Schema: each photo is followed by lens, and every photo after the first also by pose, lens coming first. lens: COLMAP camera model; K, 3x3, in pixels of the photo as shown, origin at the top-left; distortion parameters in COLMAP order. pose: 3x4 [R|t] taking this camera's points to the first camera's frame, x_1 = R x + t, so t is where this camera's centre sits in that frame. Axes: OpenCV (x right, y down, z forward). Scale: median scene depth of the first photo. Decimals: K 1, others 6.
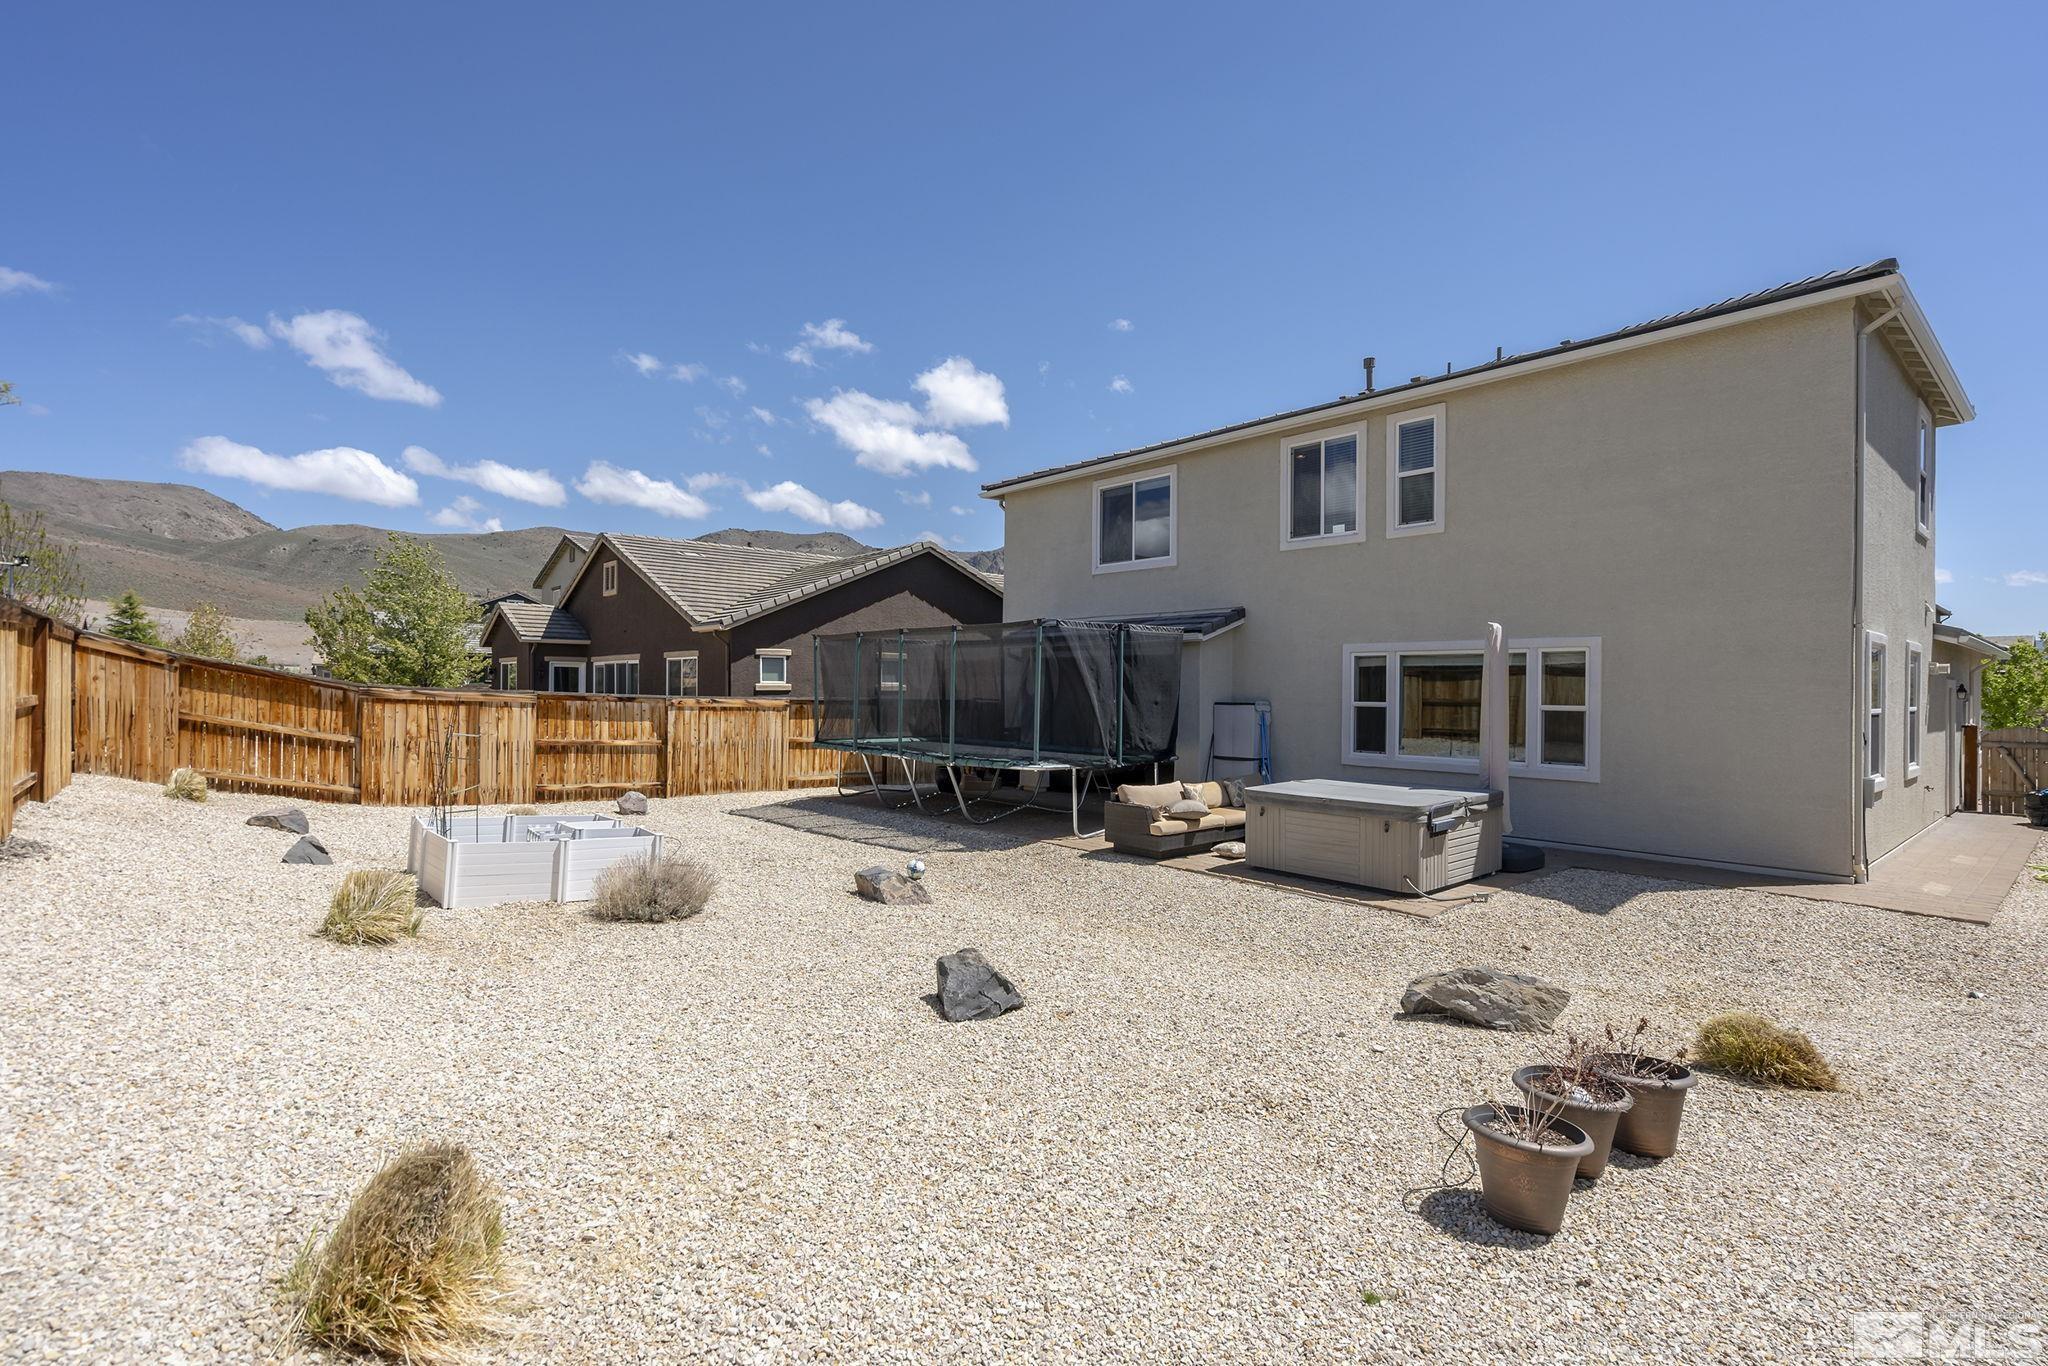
lens RADIAL K [[986.1, 0, 1065.0], [0, 986.1, 680.5], [0, 0, 1]] dist [-0.001235, 0.000052]
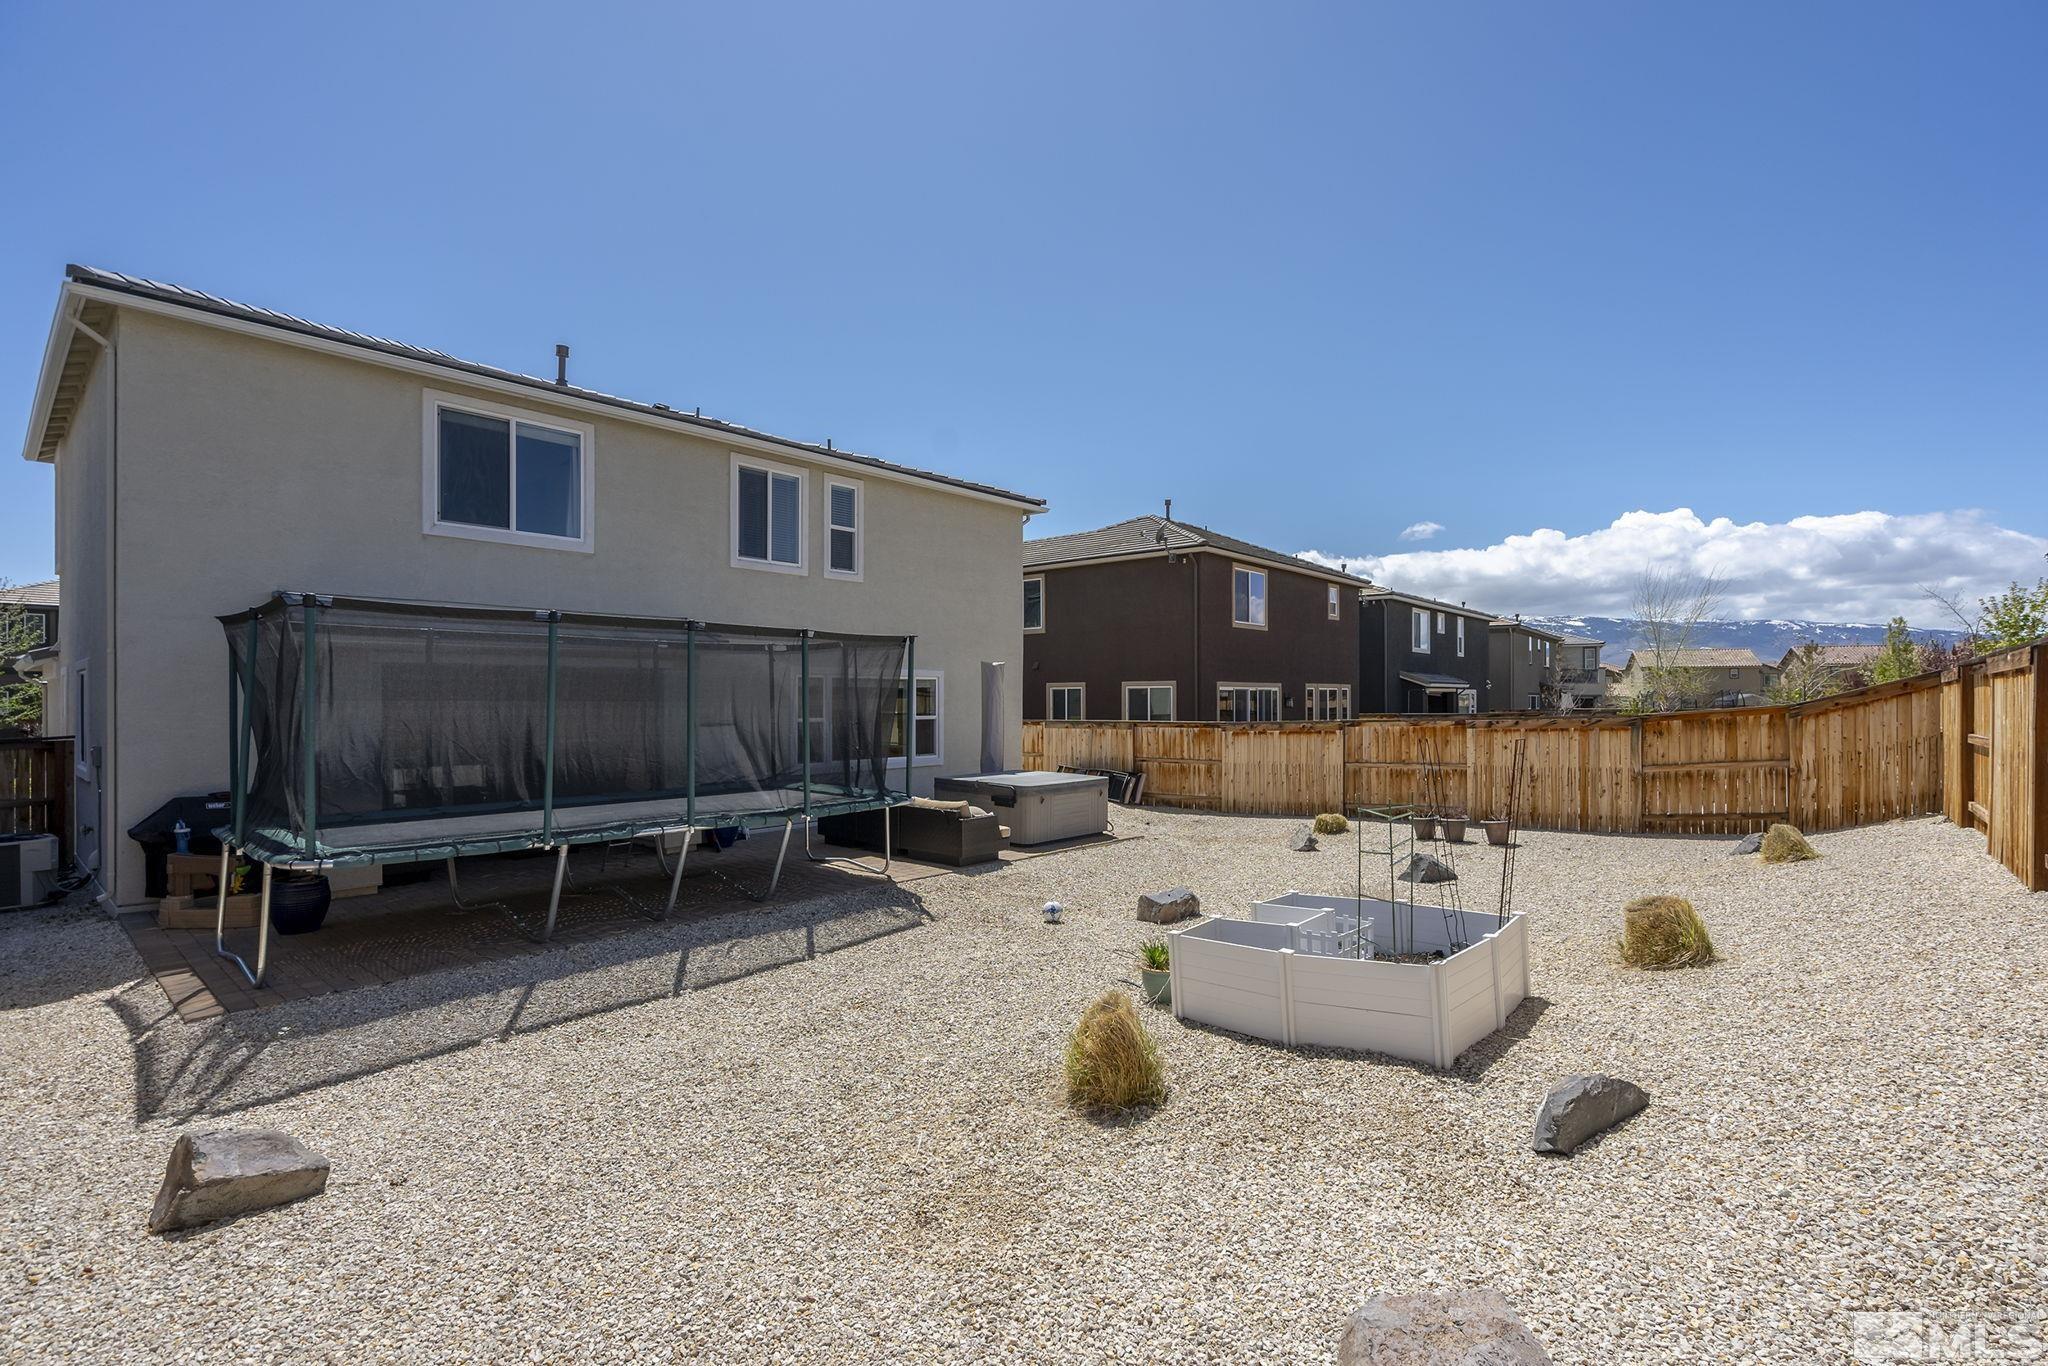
lens RADIAL K [[897.5, 0, 1018.8], [0, 897.5, 691.9], [0, 0, 1]] dist [0.000238, 0.000070]
pose [[-0.109871, 0.002593, 0.993942, -0.744186], [0.002787, 0.999993, -0.002301, -0.004755], [-0.993942, 0.002517, -0.109877, 0.868733]]
